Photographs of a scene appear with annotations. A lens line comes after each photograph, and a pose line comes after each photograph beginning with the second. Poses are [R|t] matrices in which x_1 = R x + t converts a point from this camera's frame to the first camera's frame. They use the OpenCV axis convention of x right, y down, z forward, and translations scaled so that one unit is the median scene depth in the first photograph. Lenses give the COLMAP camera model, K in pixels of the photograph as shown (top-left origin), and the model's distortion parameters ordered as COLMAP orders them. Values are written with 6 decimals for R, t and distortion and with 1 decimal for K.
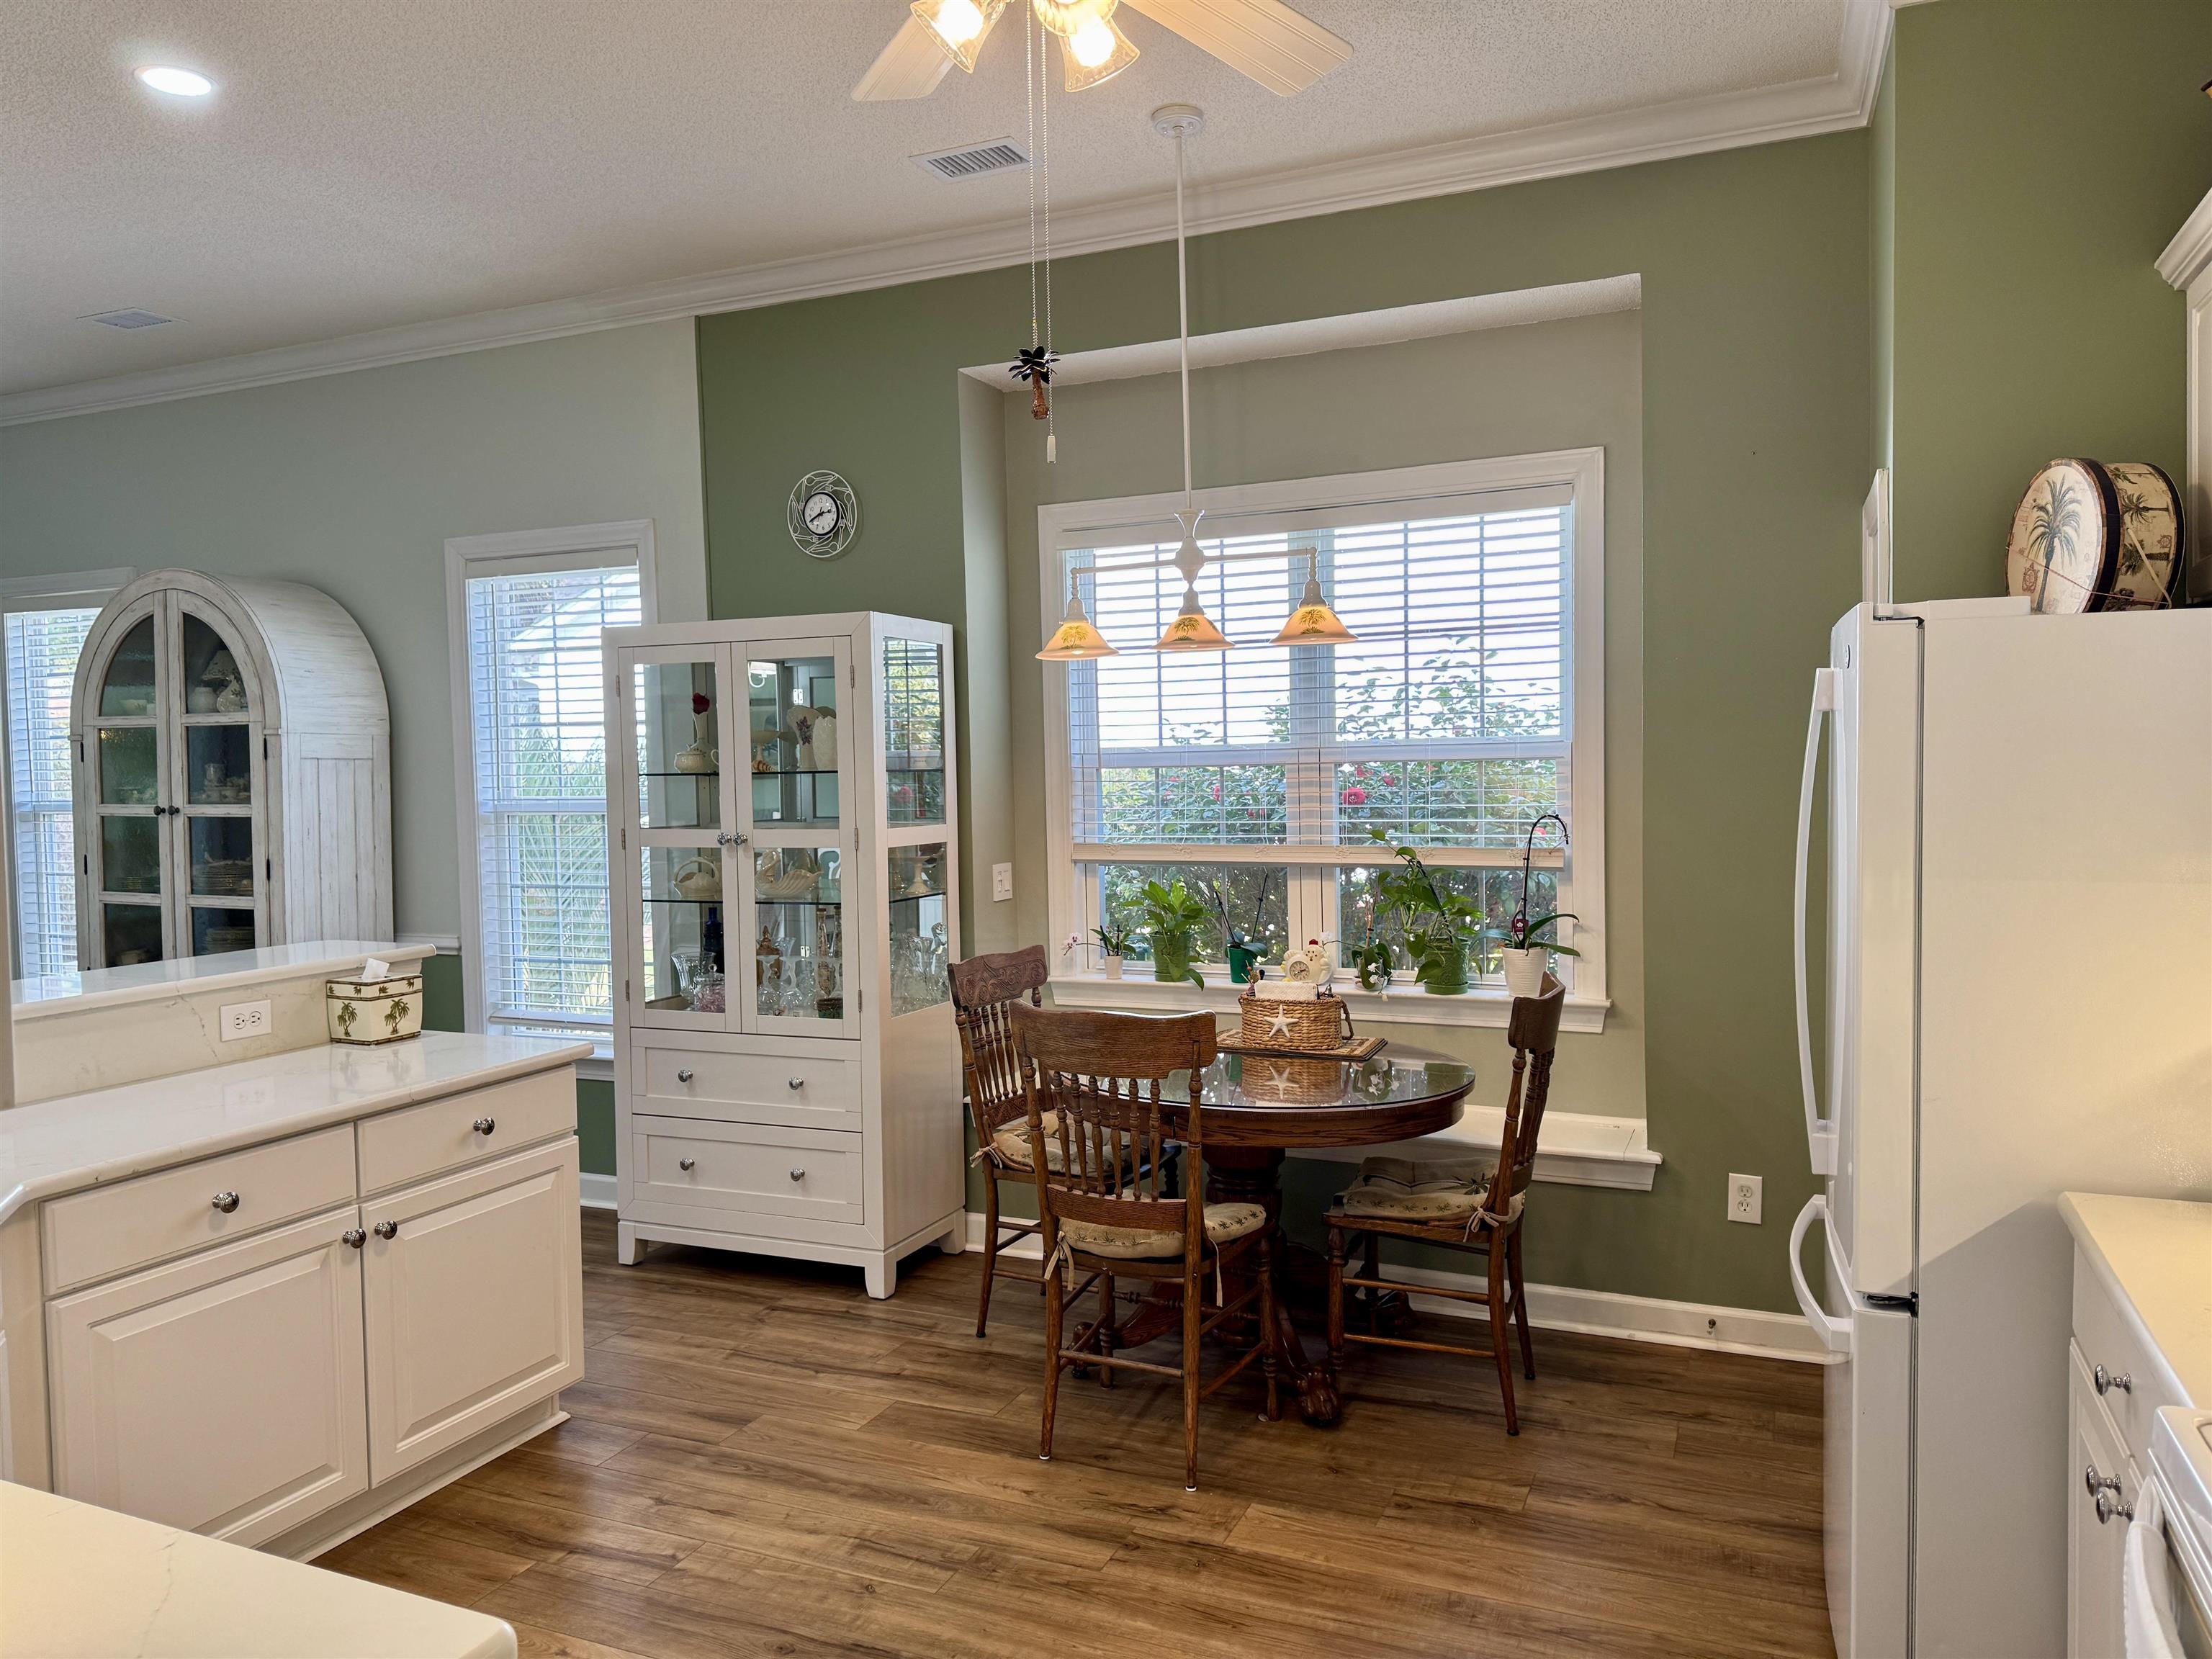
lens RADIAL K [[1568.4, 0, 1092.0], [0, 1568.4, 832.7], [0, 0, 1]] dist [0.086307, -0.102210]
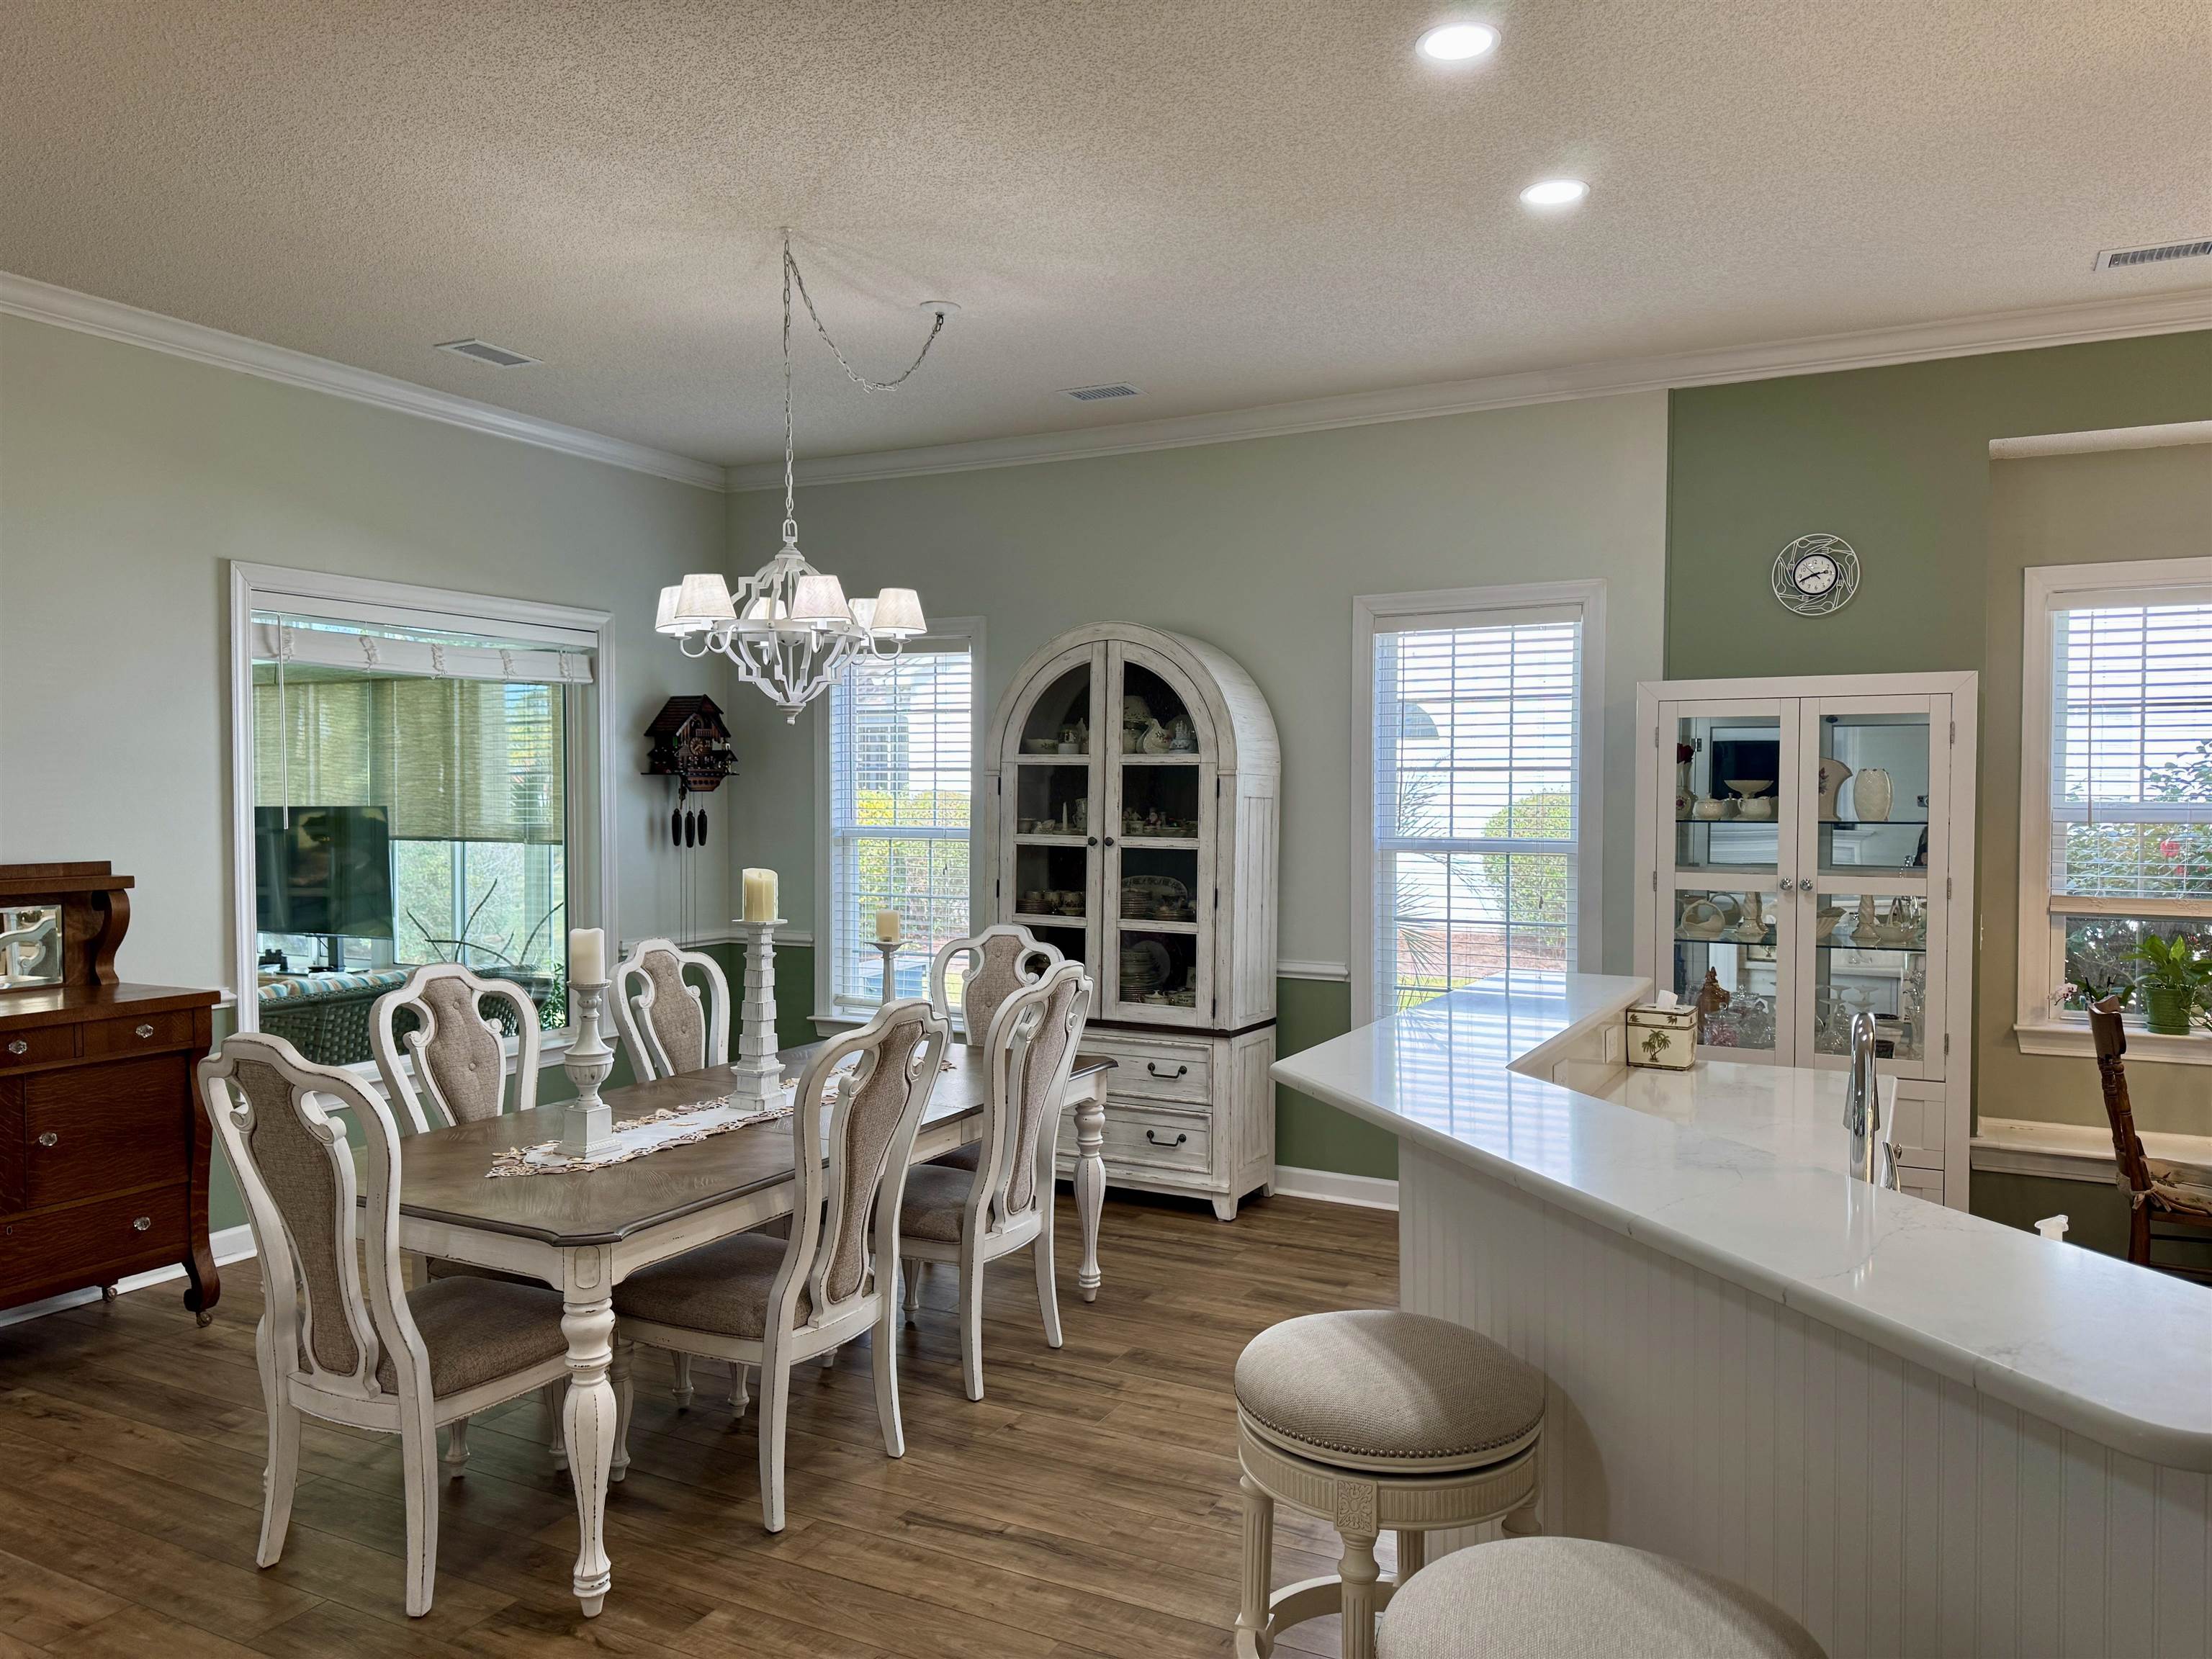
lens RADIAL K [[1531.6, 0, 1106.0], [0, 1531.6, 829.5], [0, 0, 1]] dist [0.108461, -0.102927]
pose [[0.998767, 0.021548, -0.044730, -0.546138], [-0.022605, 0.999474, -0.023267, 0.002171], [0.044205, 0.024249, 0.998728, -0.050595]]
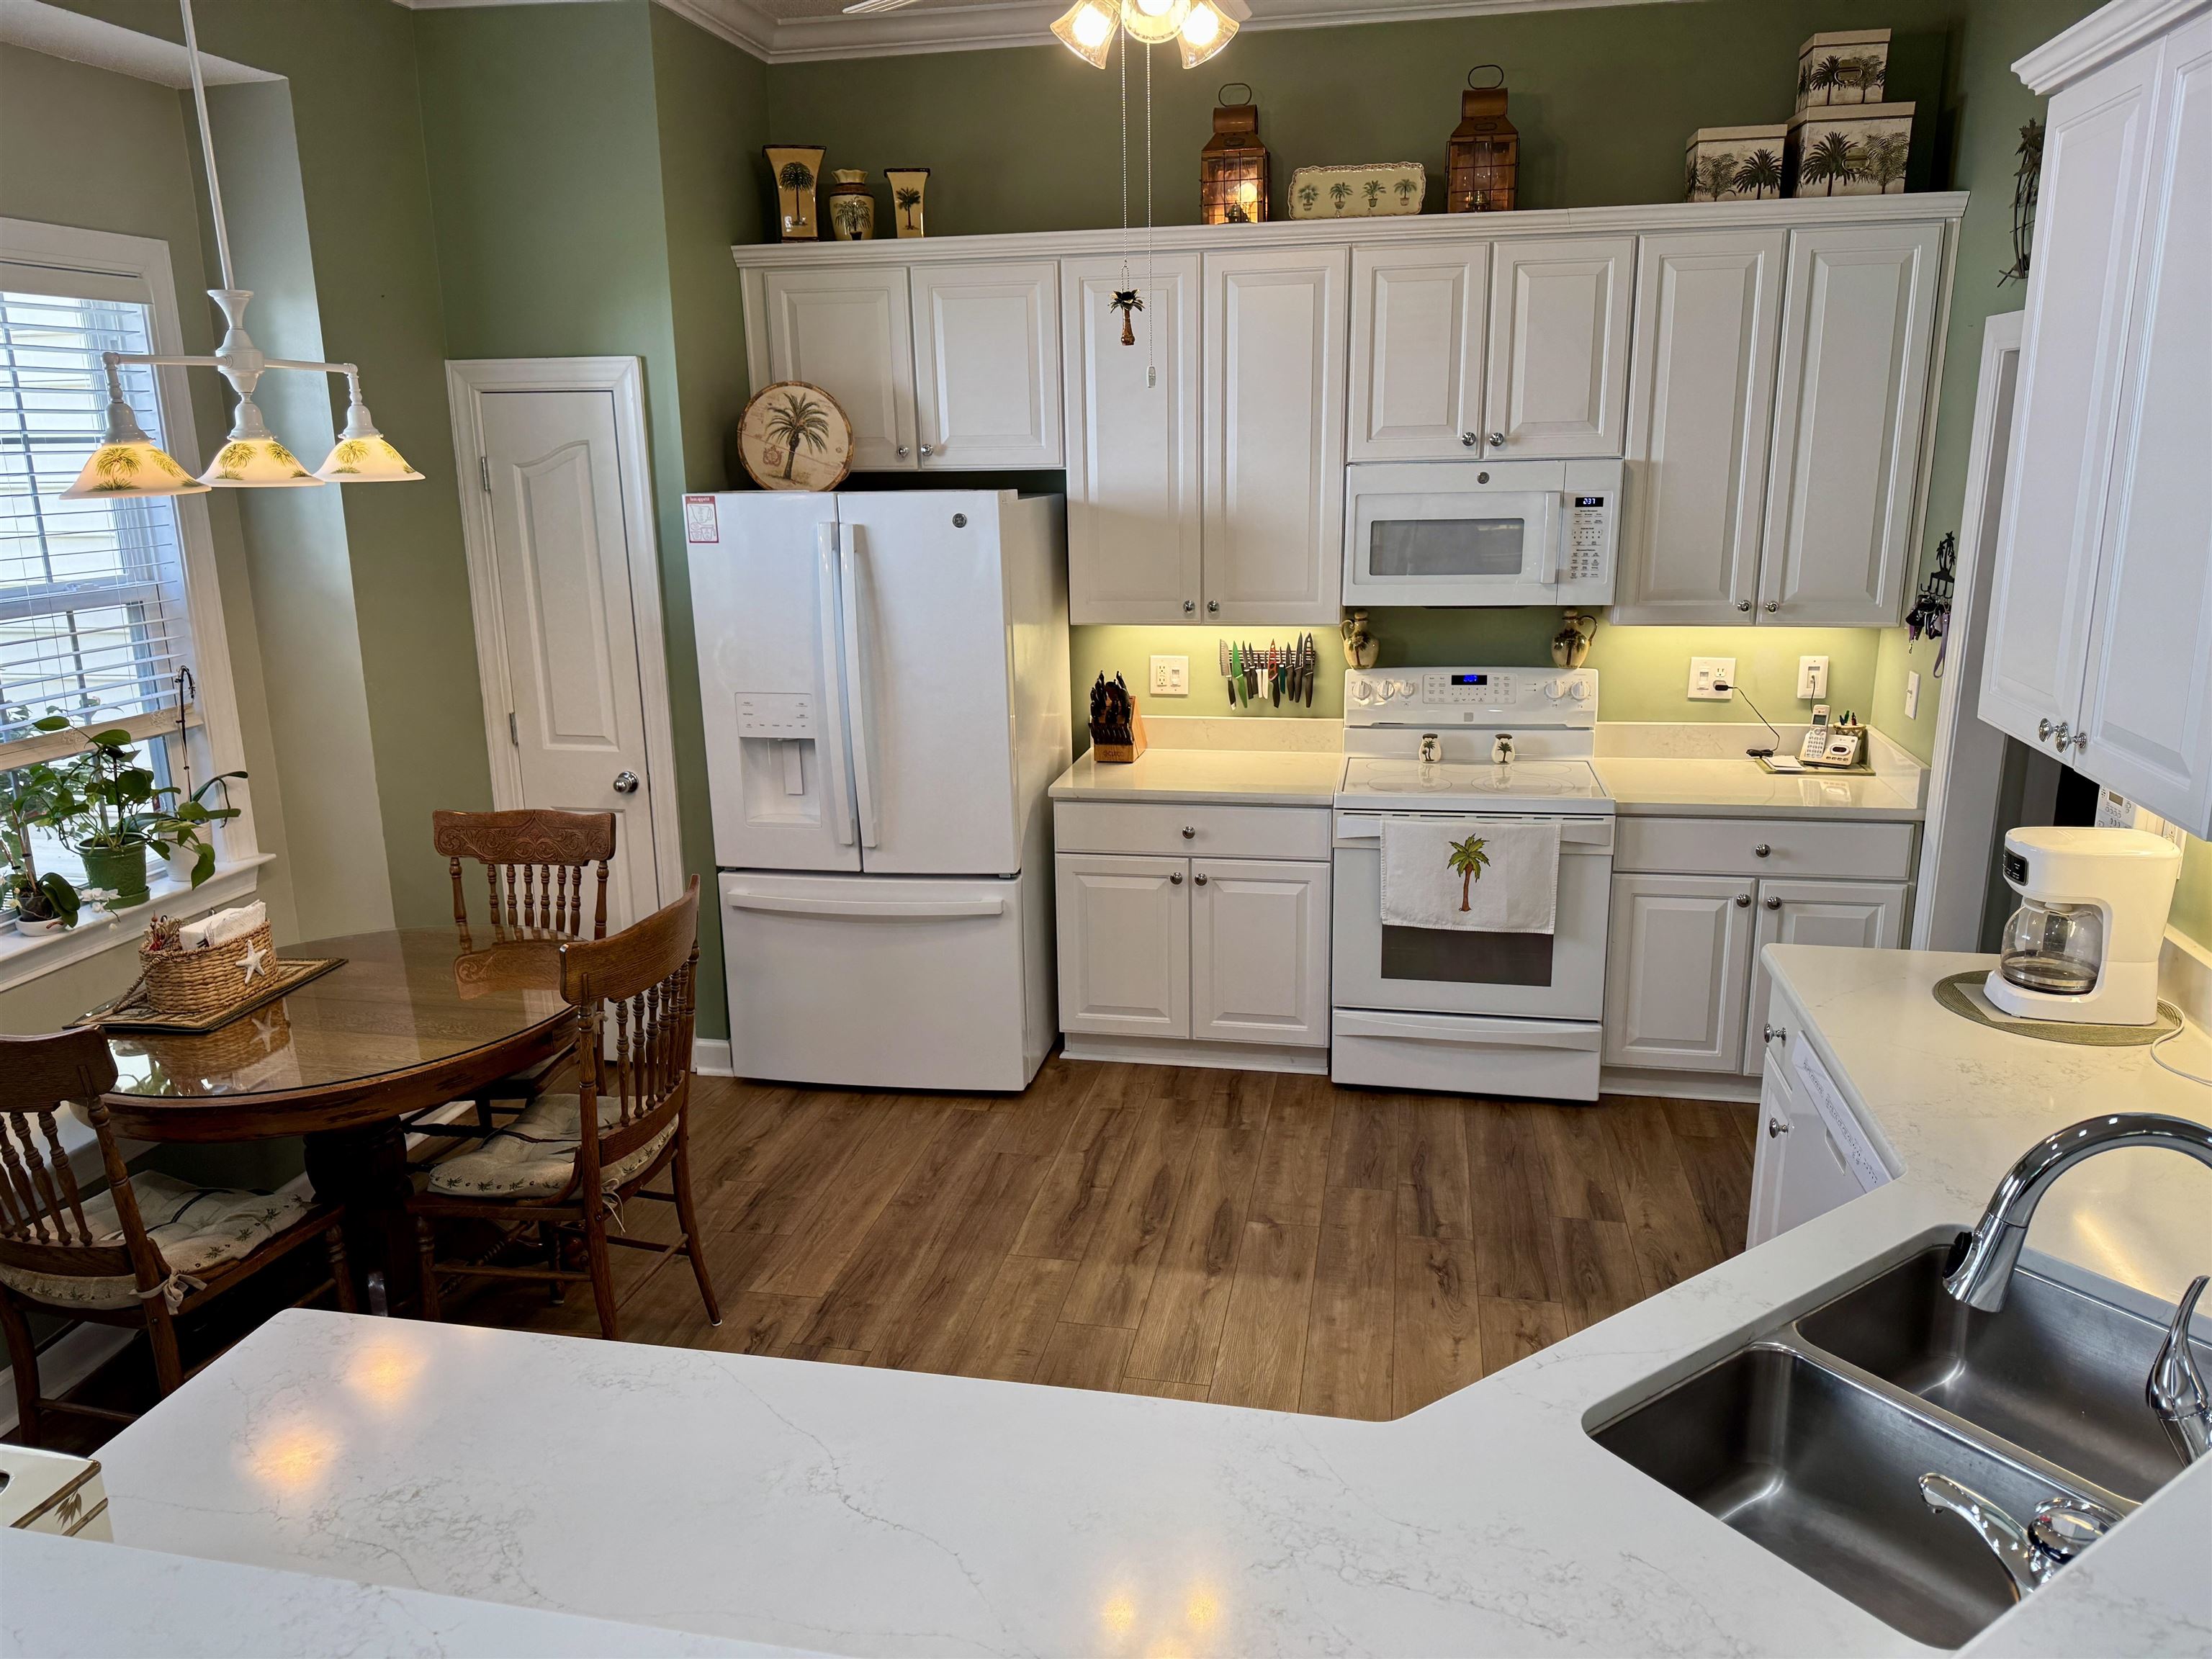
lens RADIAL K [[1568.4, 0, 1092.0], [0, 1568.4, 832.7], [0, 0, 1]] dist [0.086307, -0.102210]
pose [[-0.216099, -0.218012, 0.951721, -0.560767], [0.066512, 0.969201, 0.237118, -0.081639], [-0.974103, 0.114542, -0.194943, 0.564031]]
